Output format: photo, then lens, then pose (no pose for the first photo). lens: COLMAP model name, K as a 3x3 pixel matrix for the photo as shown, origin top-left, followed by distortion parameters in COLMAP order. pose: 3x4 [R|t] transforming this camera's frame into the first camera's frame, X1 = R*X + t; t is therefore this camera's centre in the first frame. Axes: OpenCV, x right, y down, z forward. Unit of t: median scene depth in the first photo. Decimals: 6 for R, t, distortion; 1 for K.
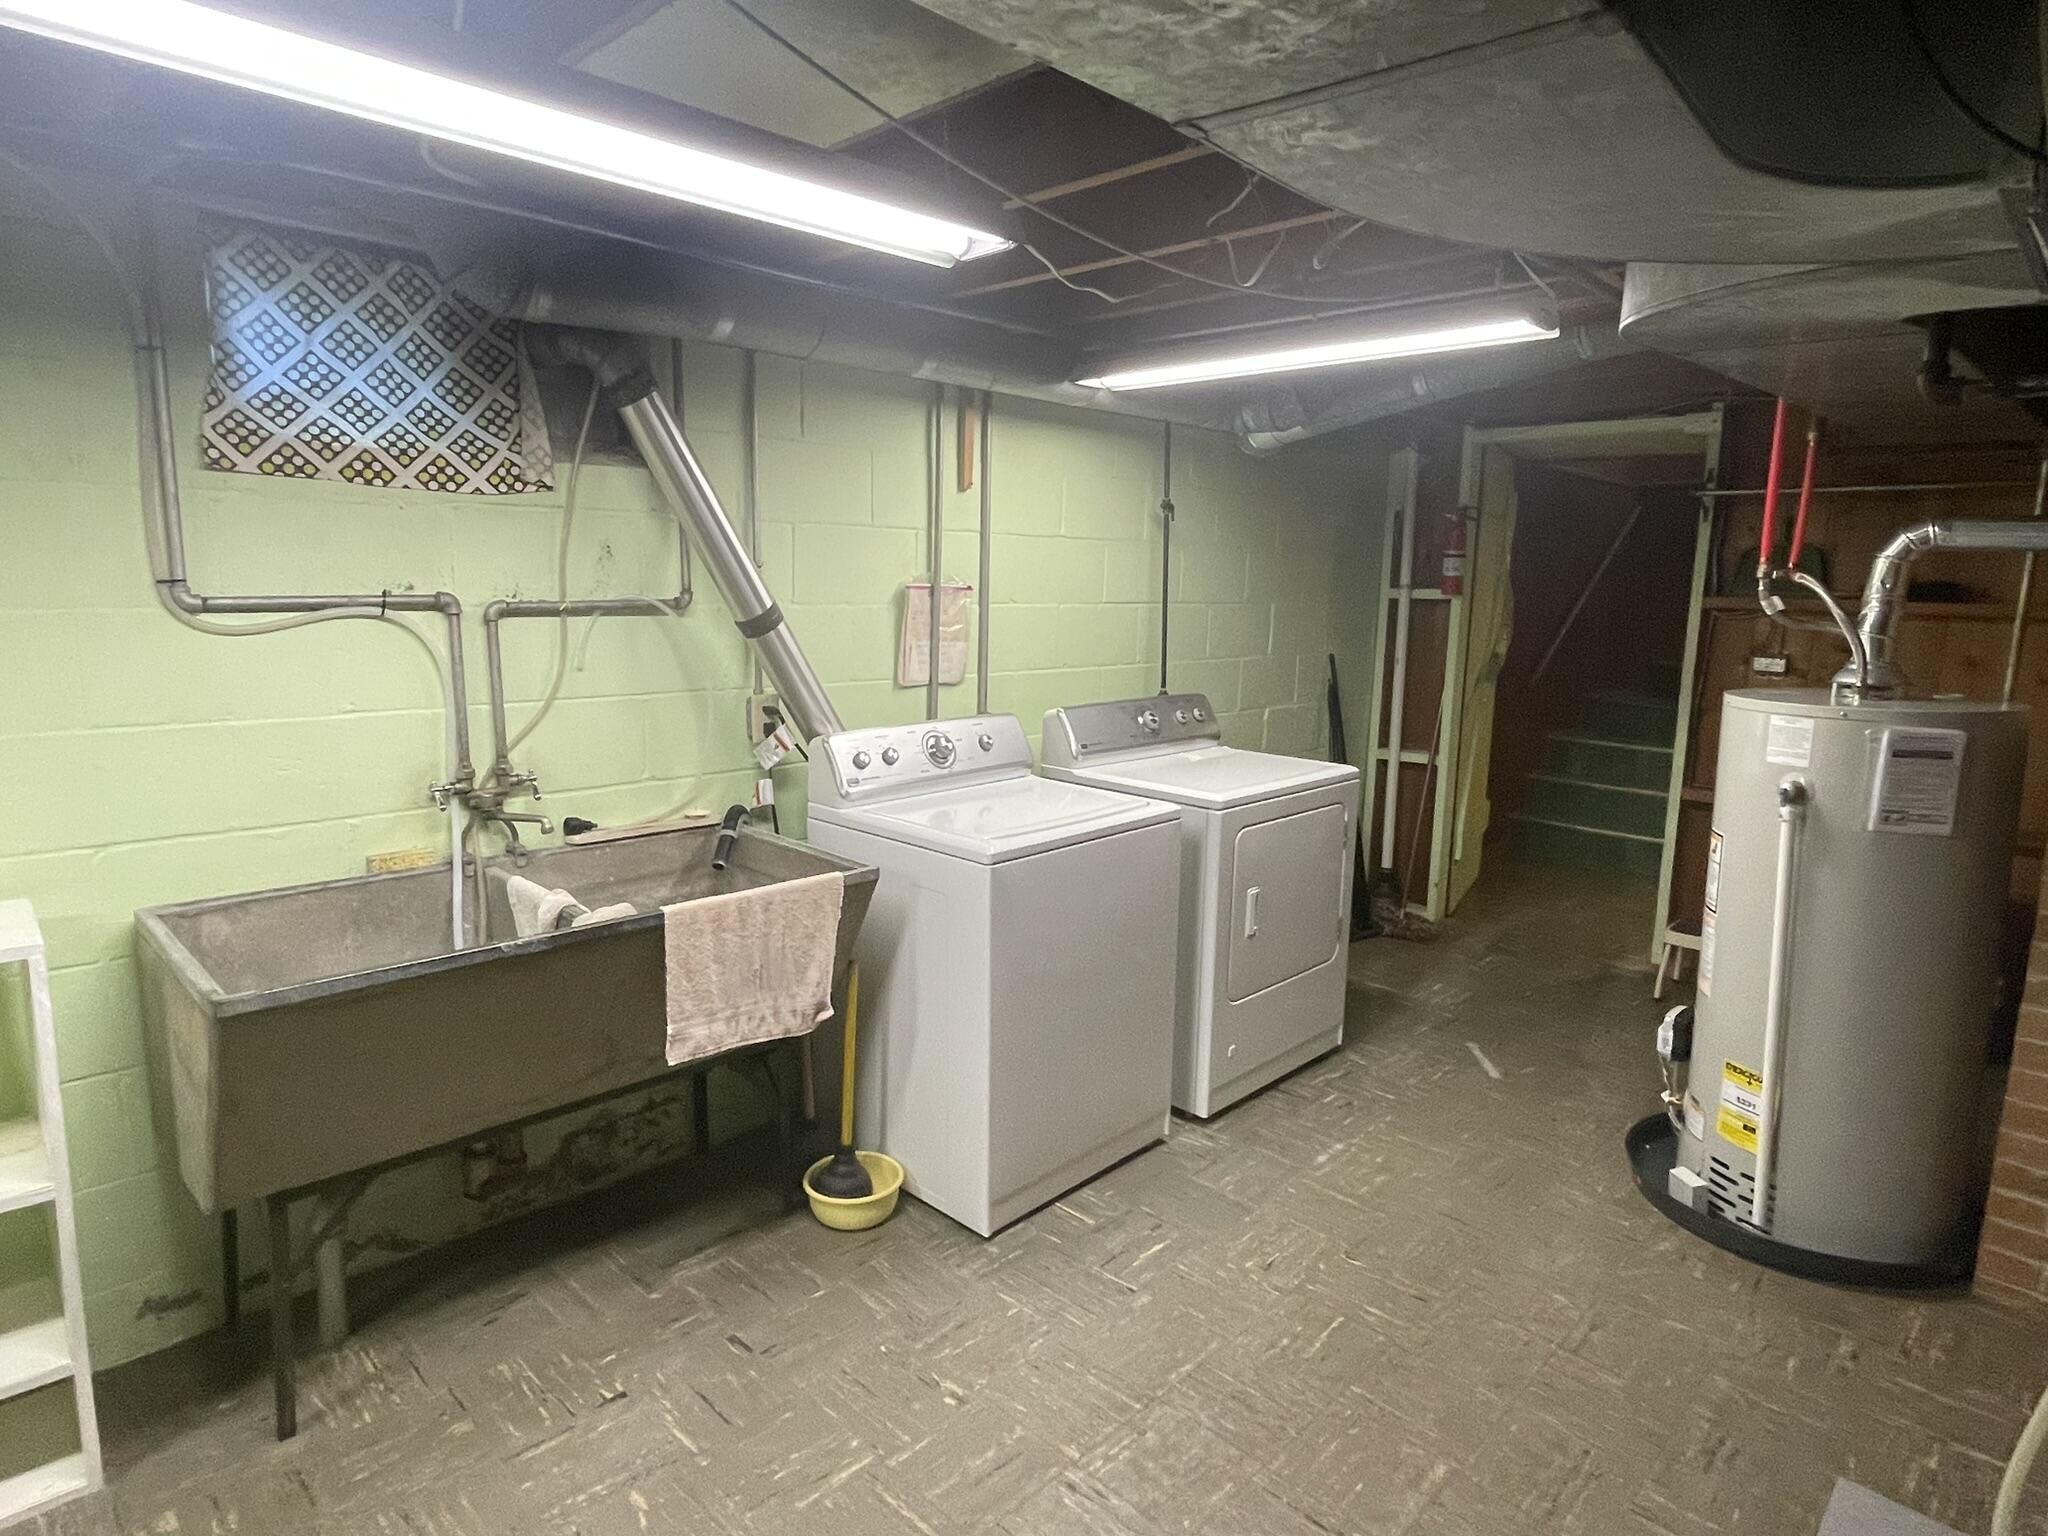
lens RADIAL K [[1172.1, 0, 1024.0], [0, 1172.1, 768.0], [0, 0, 1]] dist [-0.001754, -0.001159]
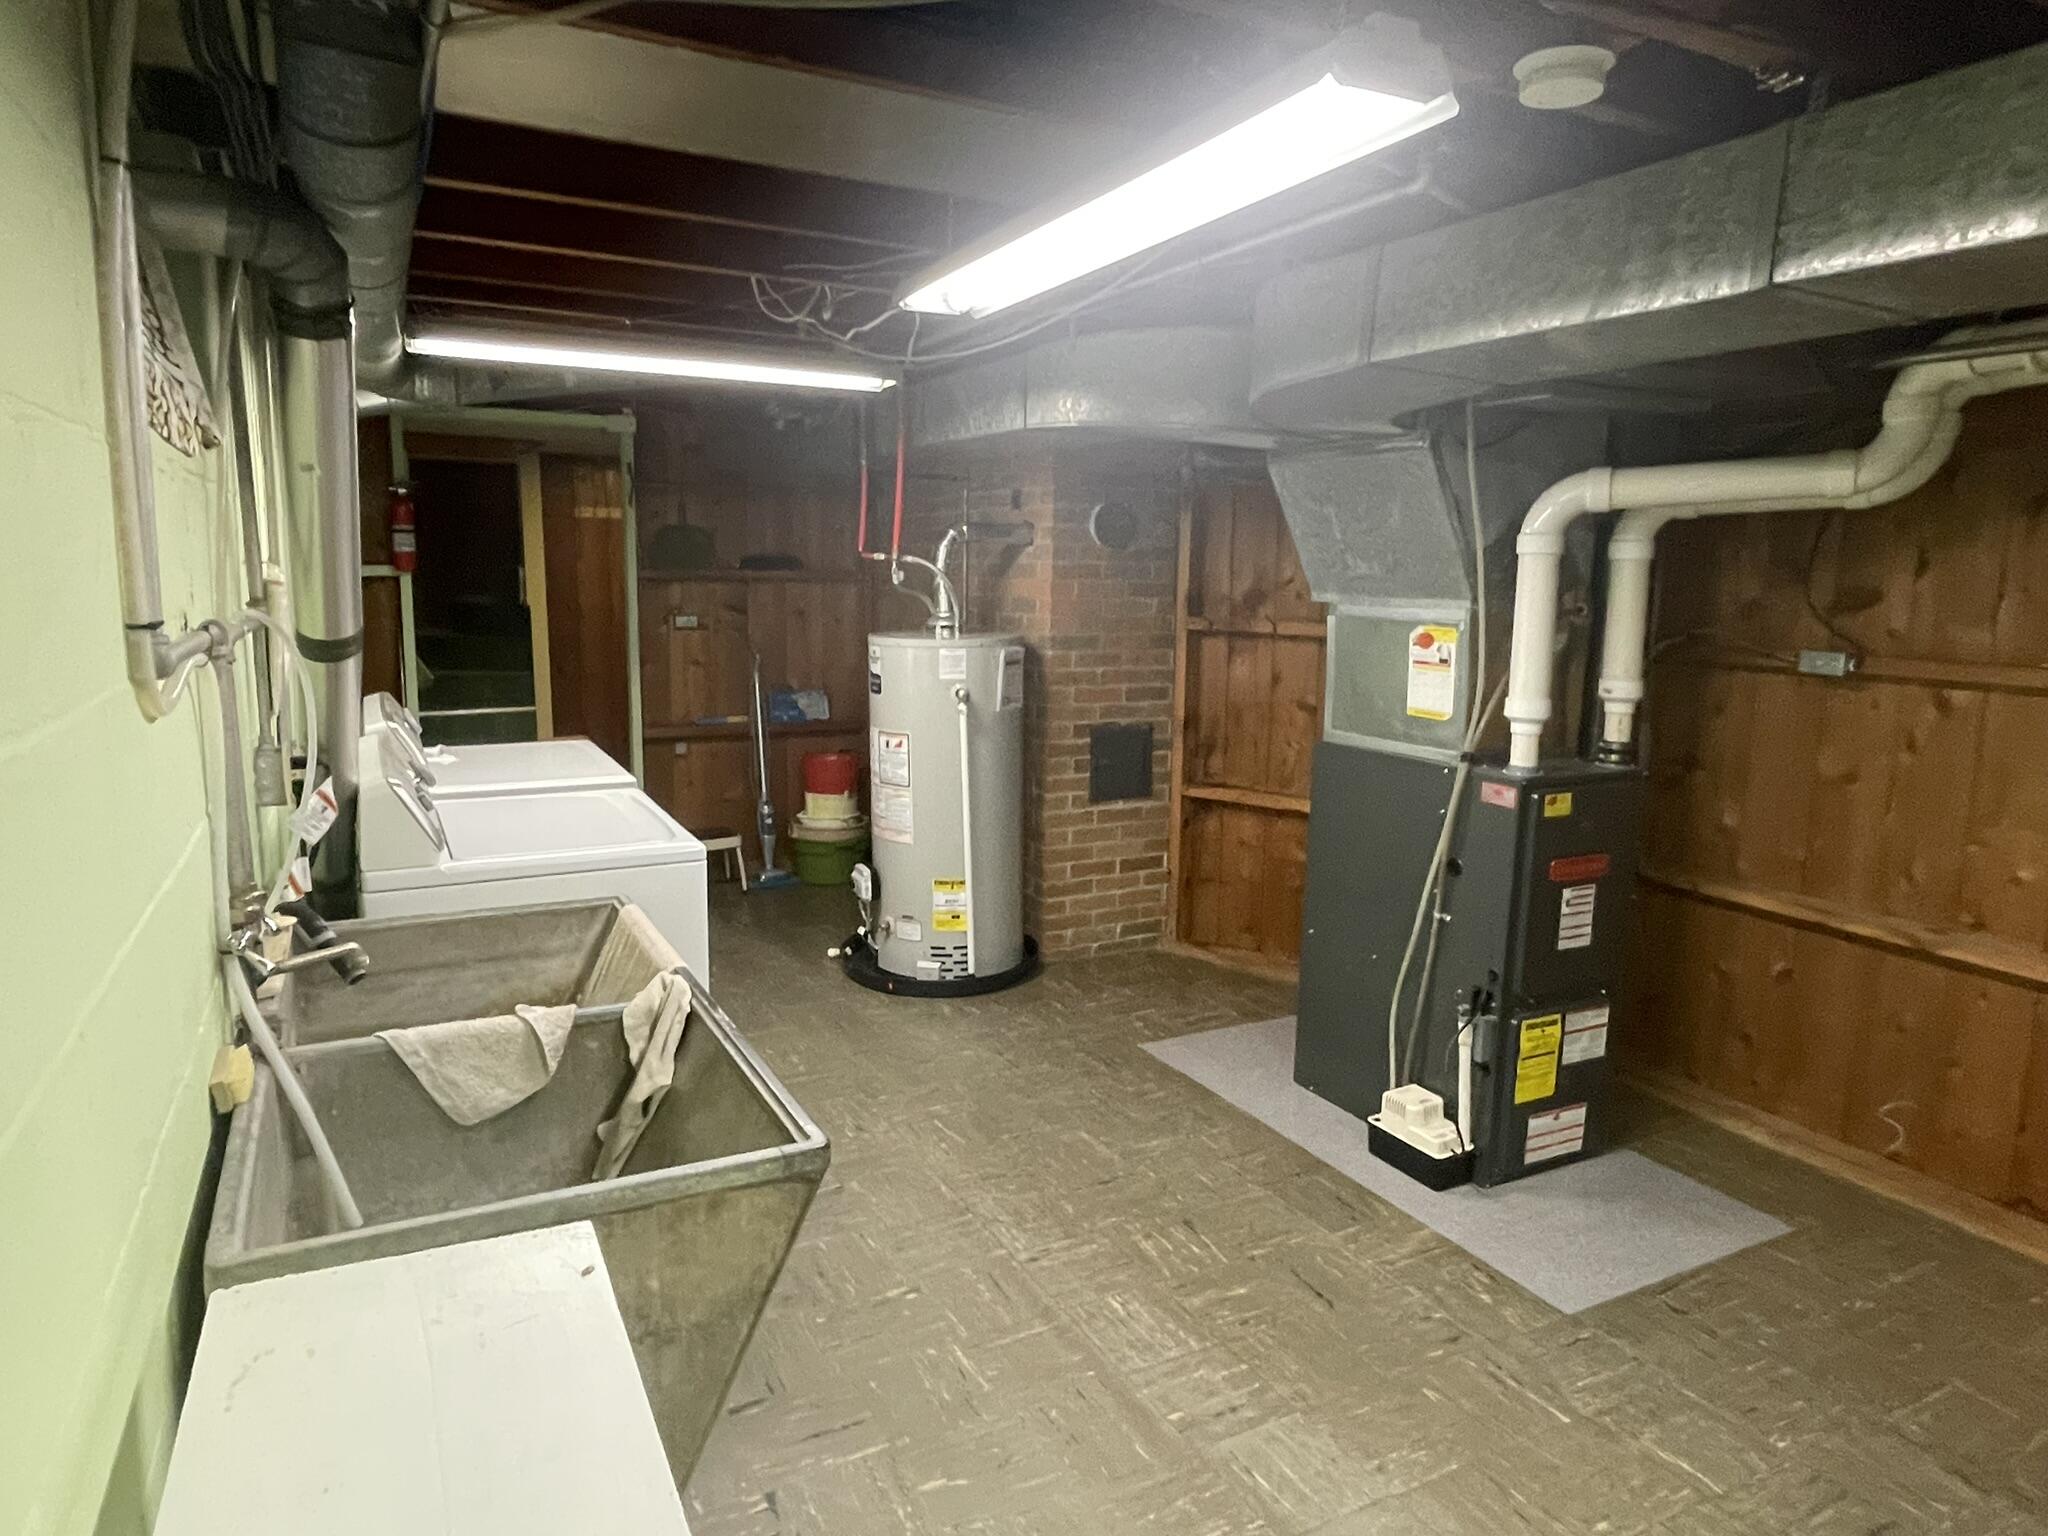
lens RADIAL K [[1259.2, 0, 1024.0], [0, 1259.2, 768.0], [0, 0, 1]] dist [-0.019494, -0.000015]
pose [[0.301919, -0.169307, 0.938179, -0.914225], [0.146473, 0.980657, 0.129836, -0.090444], [-0.942014, 0.098218, 0.320878, 0.380070]]
